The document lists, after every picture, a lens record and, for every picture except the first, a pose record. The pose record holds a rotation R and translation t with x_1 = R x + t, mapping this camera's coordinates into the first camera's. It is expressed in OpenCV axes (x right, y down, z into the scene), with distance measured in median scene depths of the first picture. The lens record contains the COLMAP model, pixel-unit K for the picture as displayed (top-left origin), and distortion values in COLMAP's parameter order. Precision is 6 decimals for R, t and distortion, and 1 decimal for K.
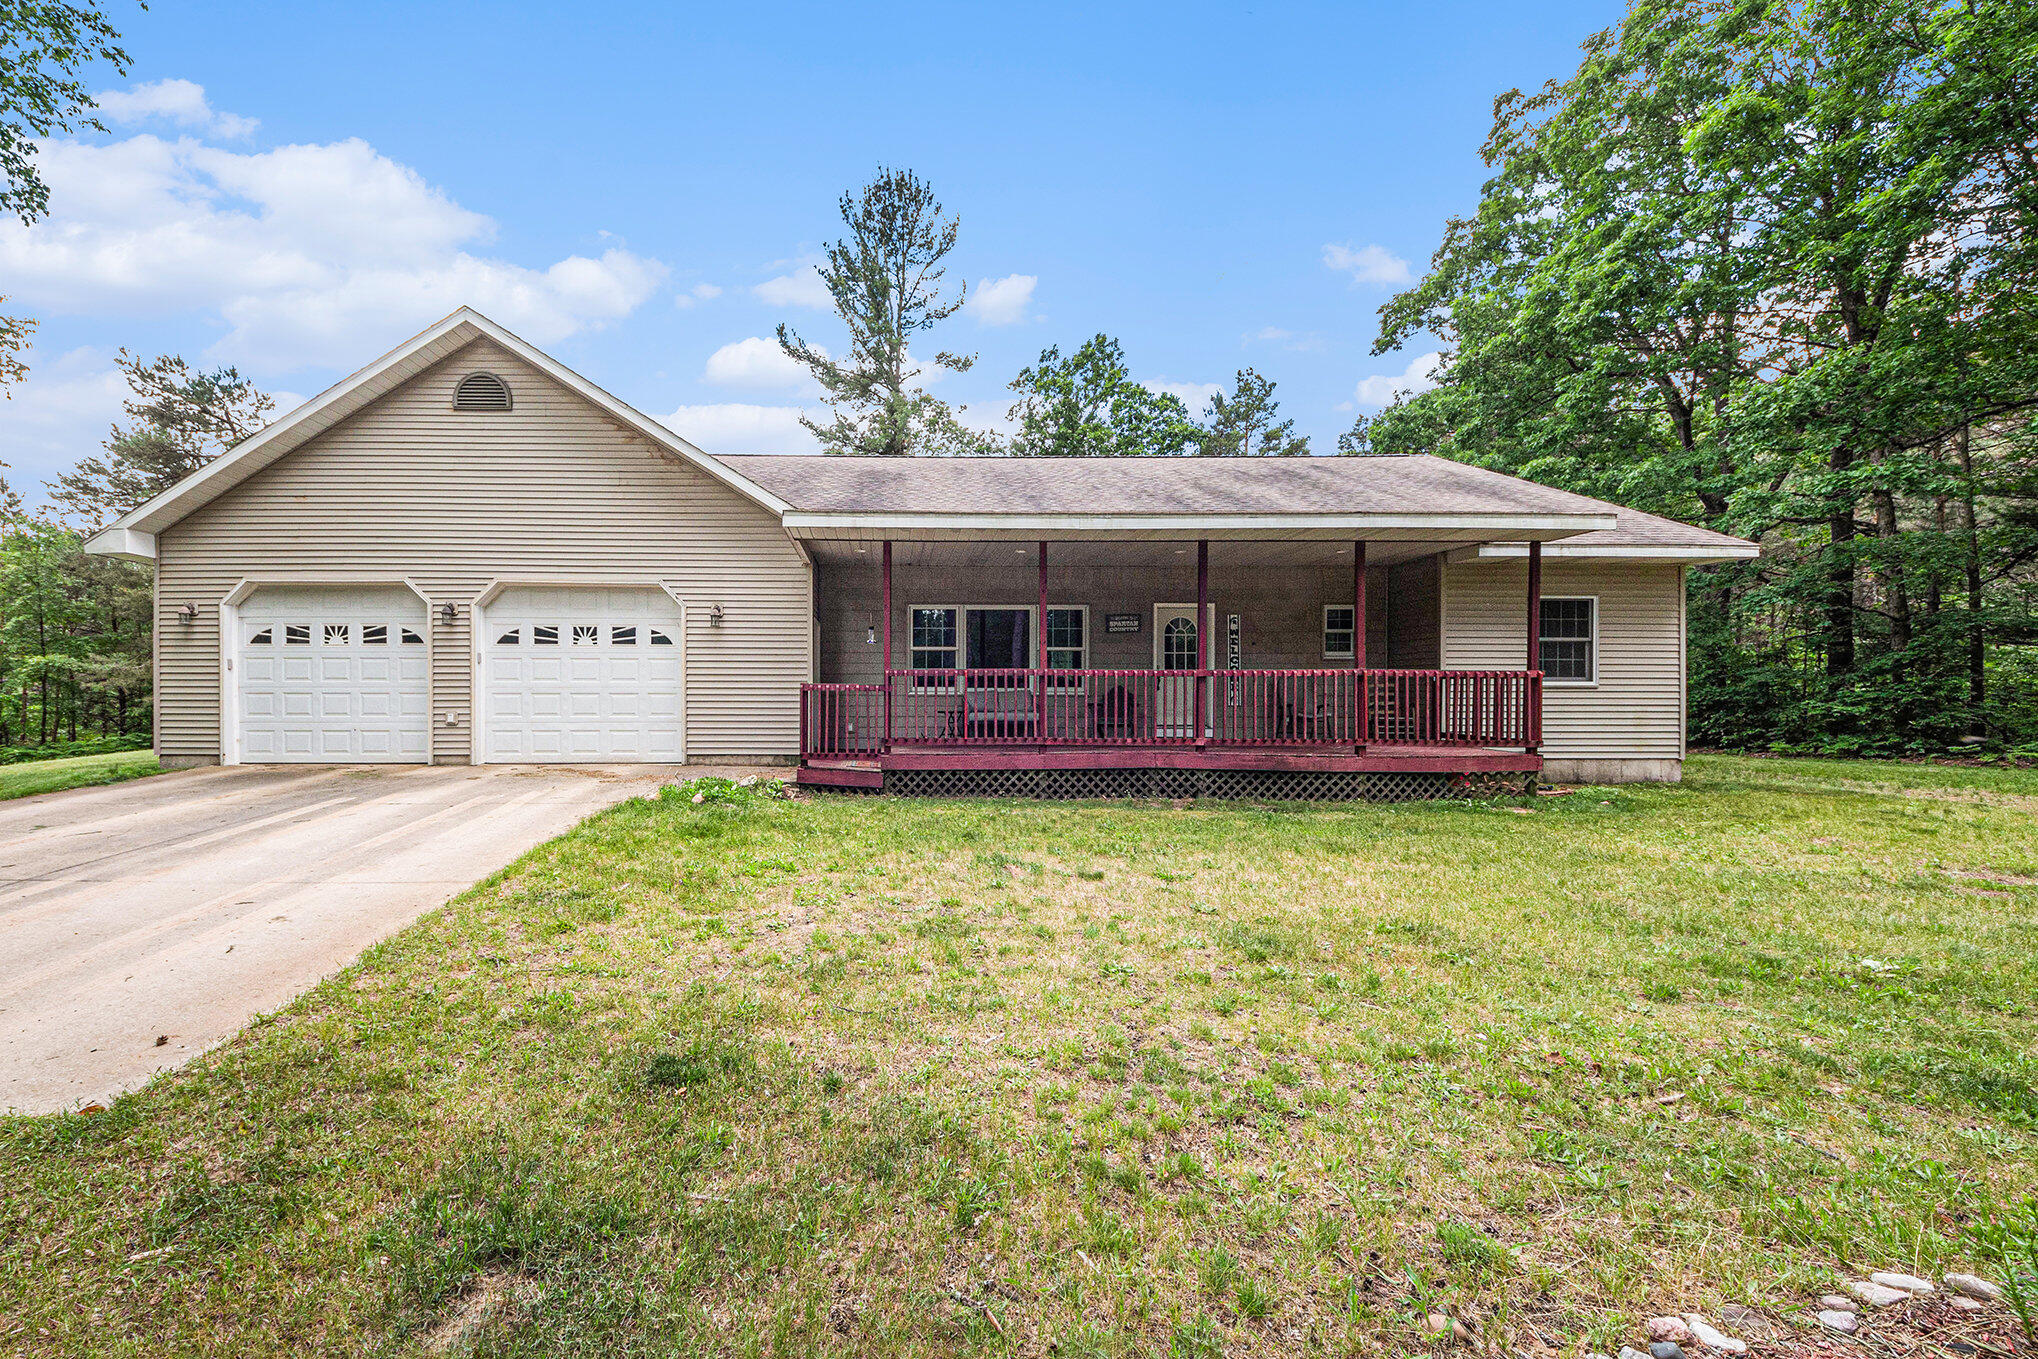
lens RADIAL K [[710.2, 0, 1019.0], [0, 710.2, 679.5], [0, 0, 1]] dist [0.002038, 0.000053]
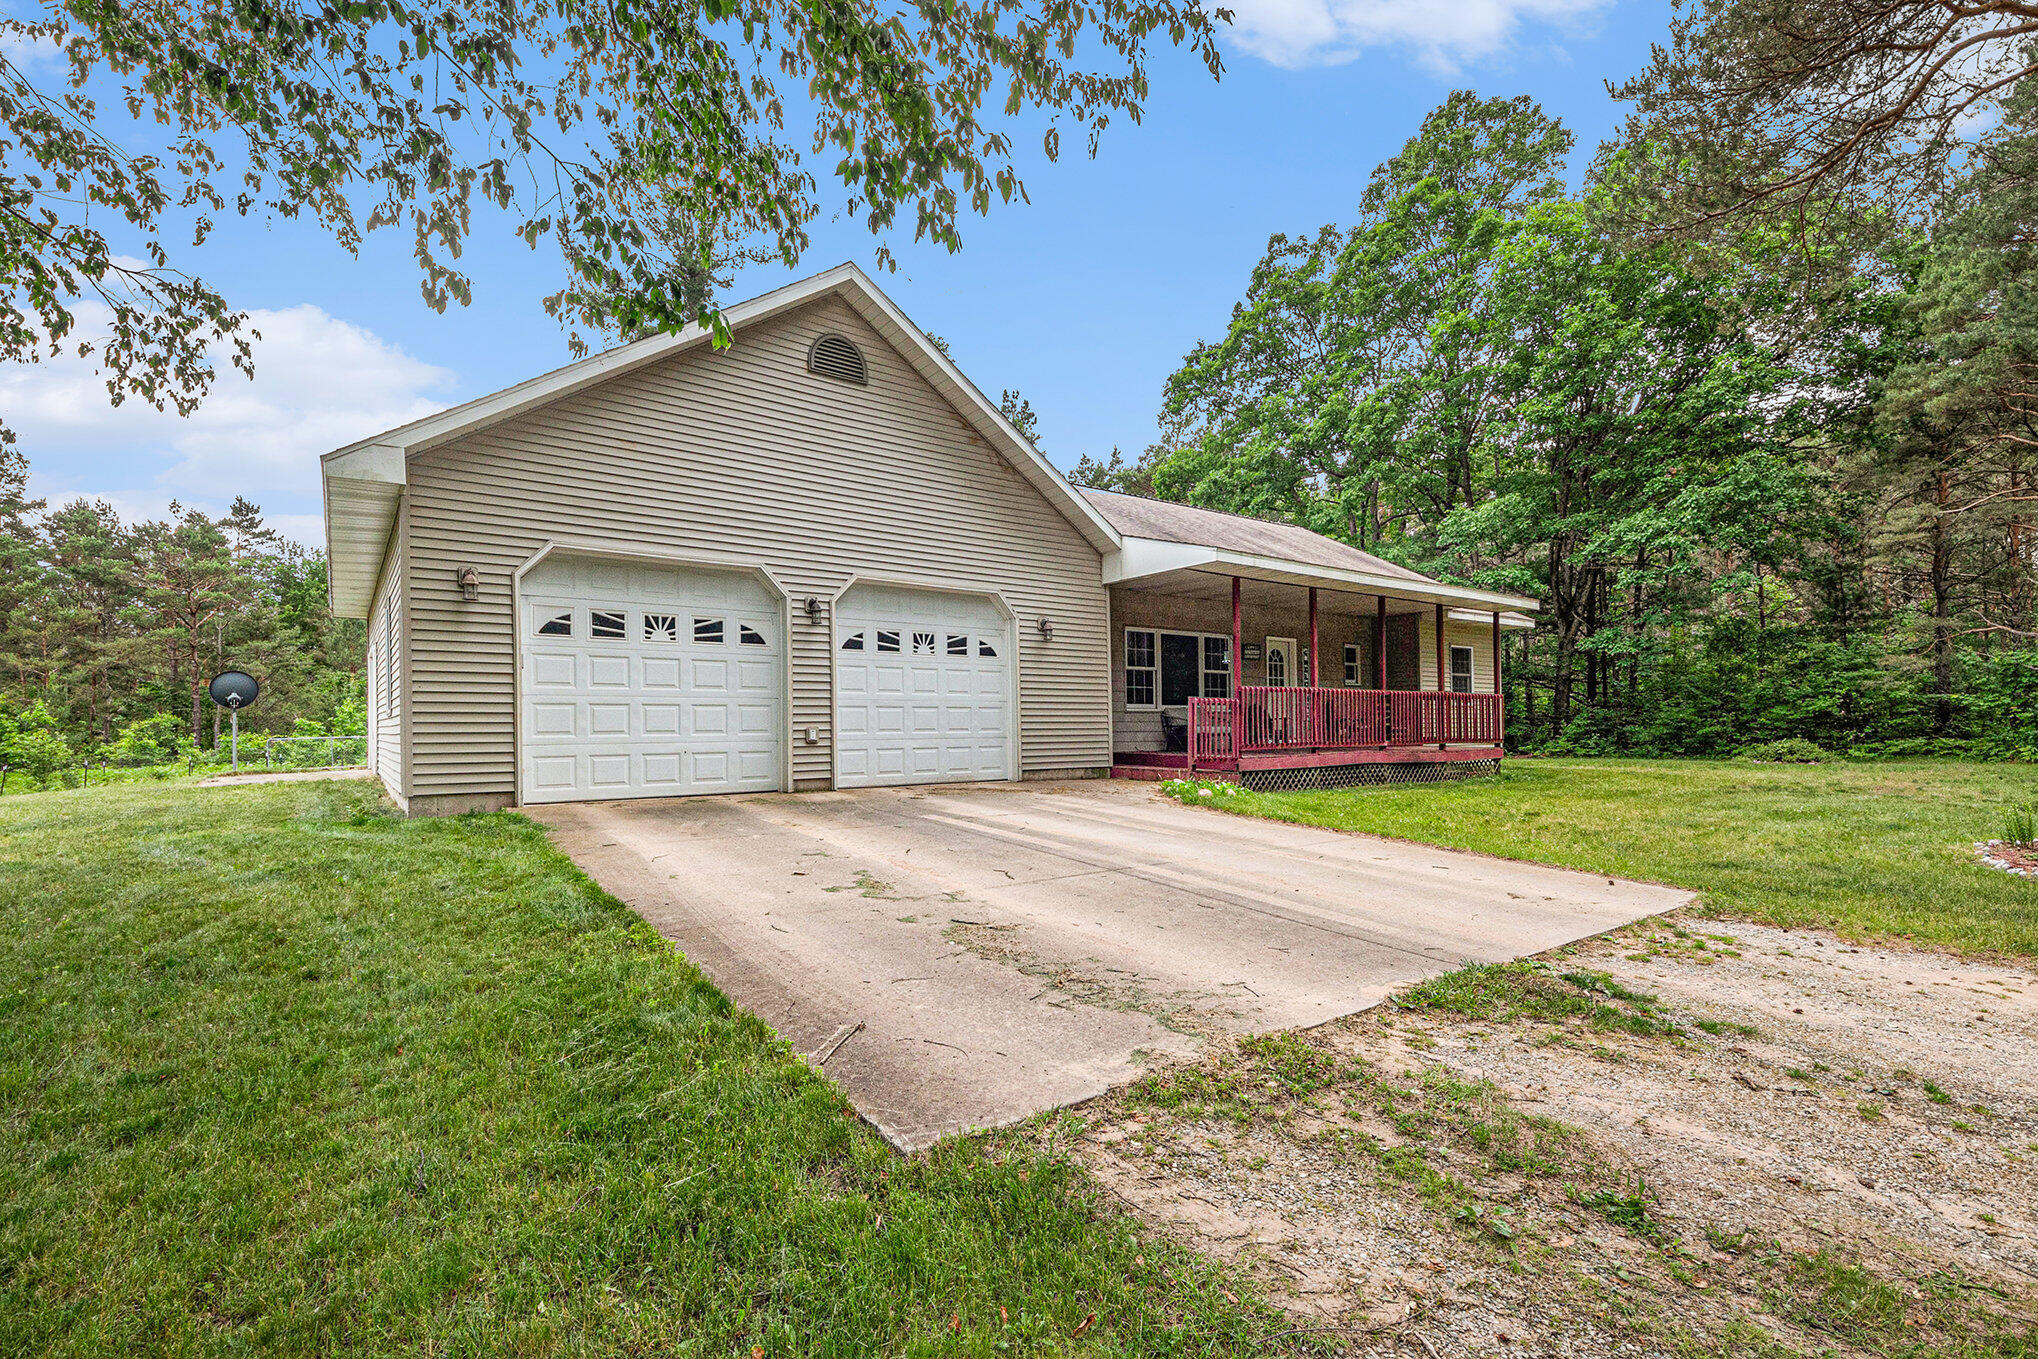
lens RADIAL K [[894.6, 0, 1019.0], [0, 894.6, 679.5], [0, 0, 1]] dist [0.000211, -0.000013]
pose [[0.798513, 0.023493, 0.601519, -1.206282], [-0.020244, 0.999721, -0.012172, -0.003658], [-0.601637, -0.002458, 0.798766, 0.002419]]
